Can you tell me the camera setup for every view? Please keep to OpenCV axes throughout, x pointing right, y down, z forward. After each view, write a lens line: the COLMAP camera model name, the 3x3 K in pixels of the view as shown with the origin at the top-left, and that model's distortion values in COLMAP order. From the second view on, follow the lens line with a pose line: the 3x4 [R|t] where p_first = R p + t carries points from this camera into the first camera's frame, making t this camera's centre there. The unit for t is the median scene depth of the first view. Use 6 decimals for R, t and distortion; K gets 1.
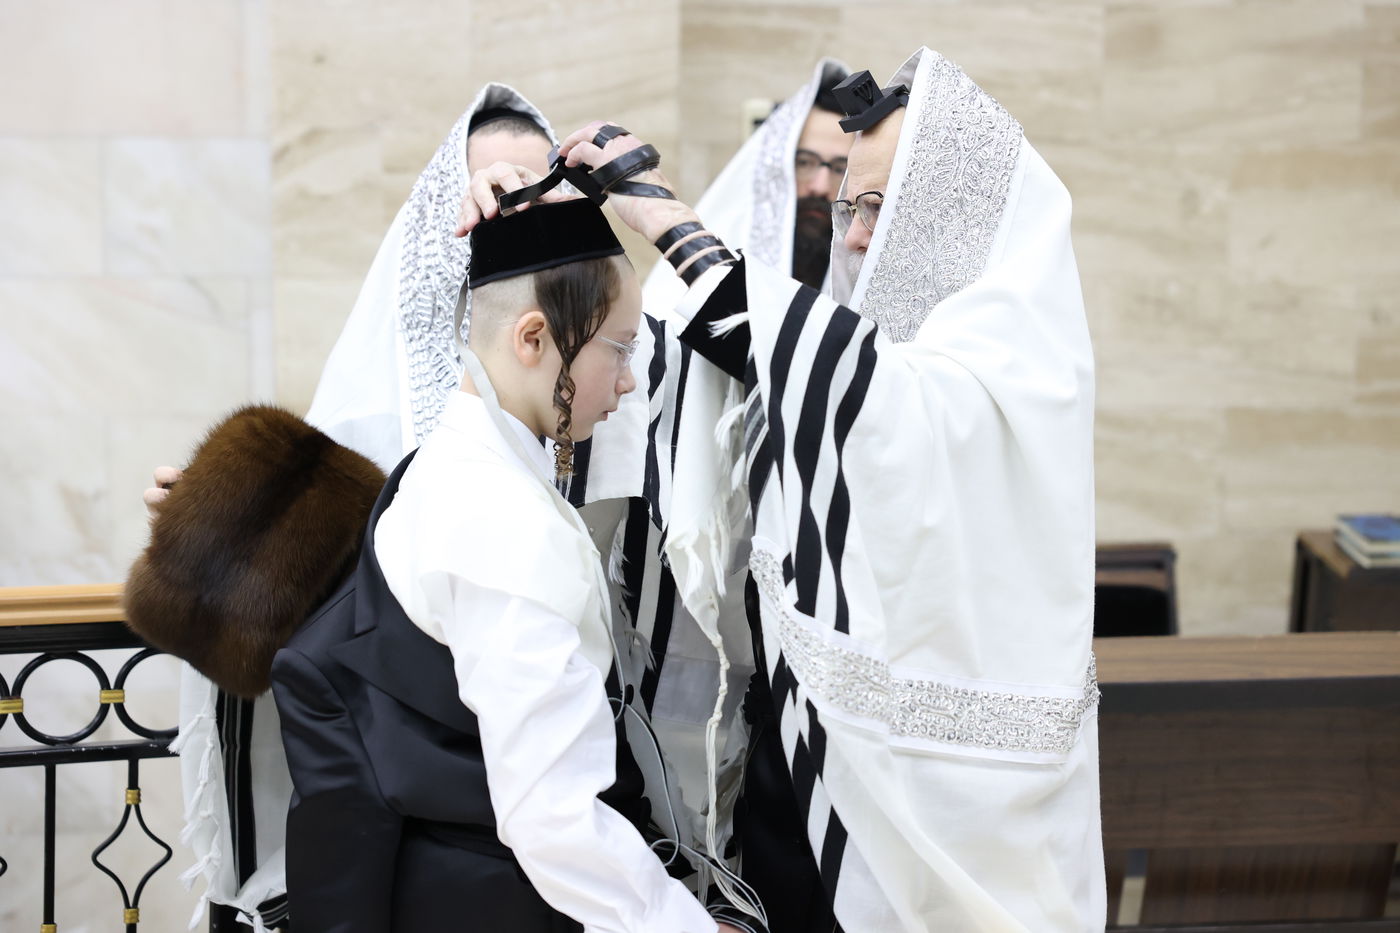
lens RADIAL K [[2615.4, 0, 695.2], [0, 2615.4, 462.7], [0, 0, 1]] dist [0.225182, 0.000000]
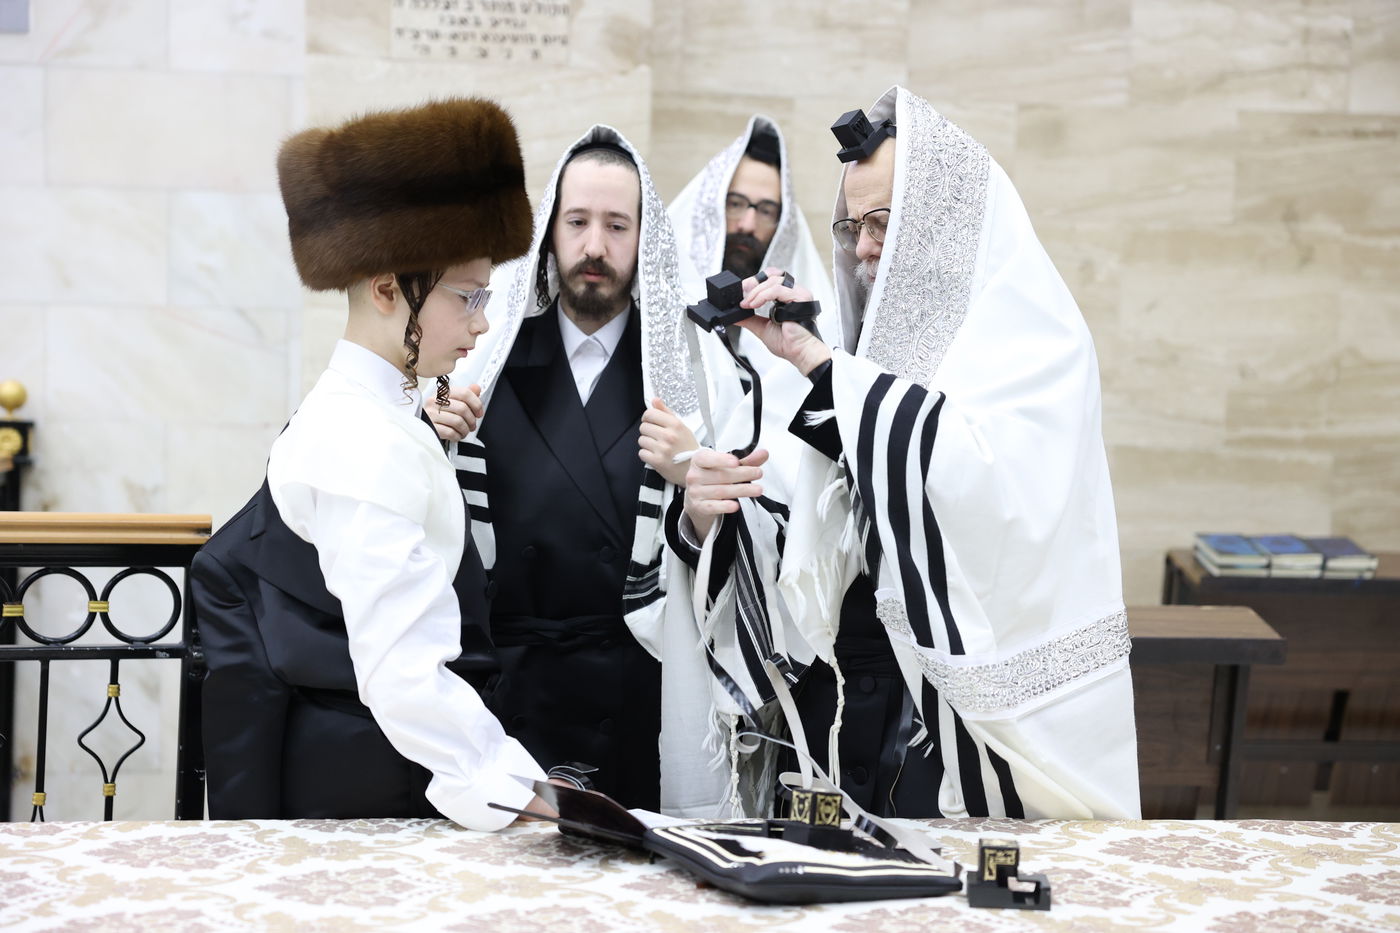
lens RADIAL K [[2271.2, 0, 701.1], [0, 2271.2, 470.7], [0, 0, 1]] dist [0.177233, 0.000000]
pose [[0.999293, 0.027880, -0.025227, 0.048105], [-0.028652, 0.999115, -0.030798, 0.030577], [0.024346, 0.031499, 0.999207, -0.027266]]
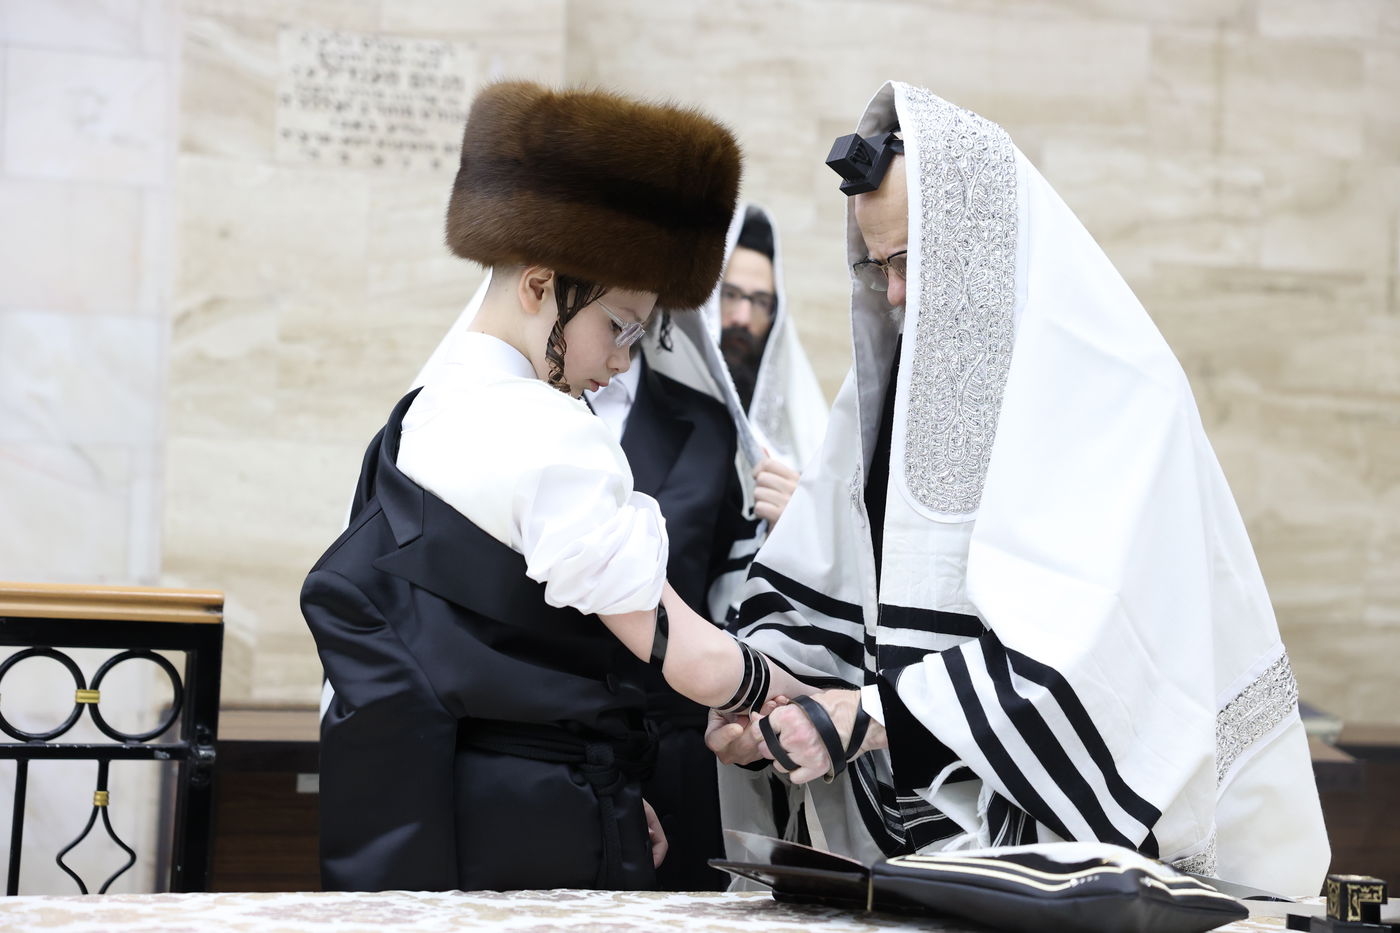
lens RADIAL K [[2423.2, 0, 703.1], [0, 2423.2, 467.4], [0, 0, 1]] dist [0.195517, 0.000000]
pose [[0.992894, 0.037731, 0.112866, -0.057700], [-0.020669, 0.988669, -0.148684, 0.082402], [-0.117197, 0.145295, 0.982423, 0.021756]]
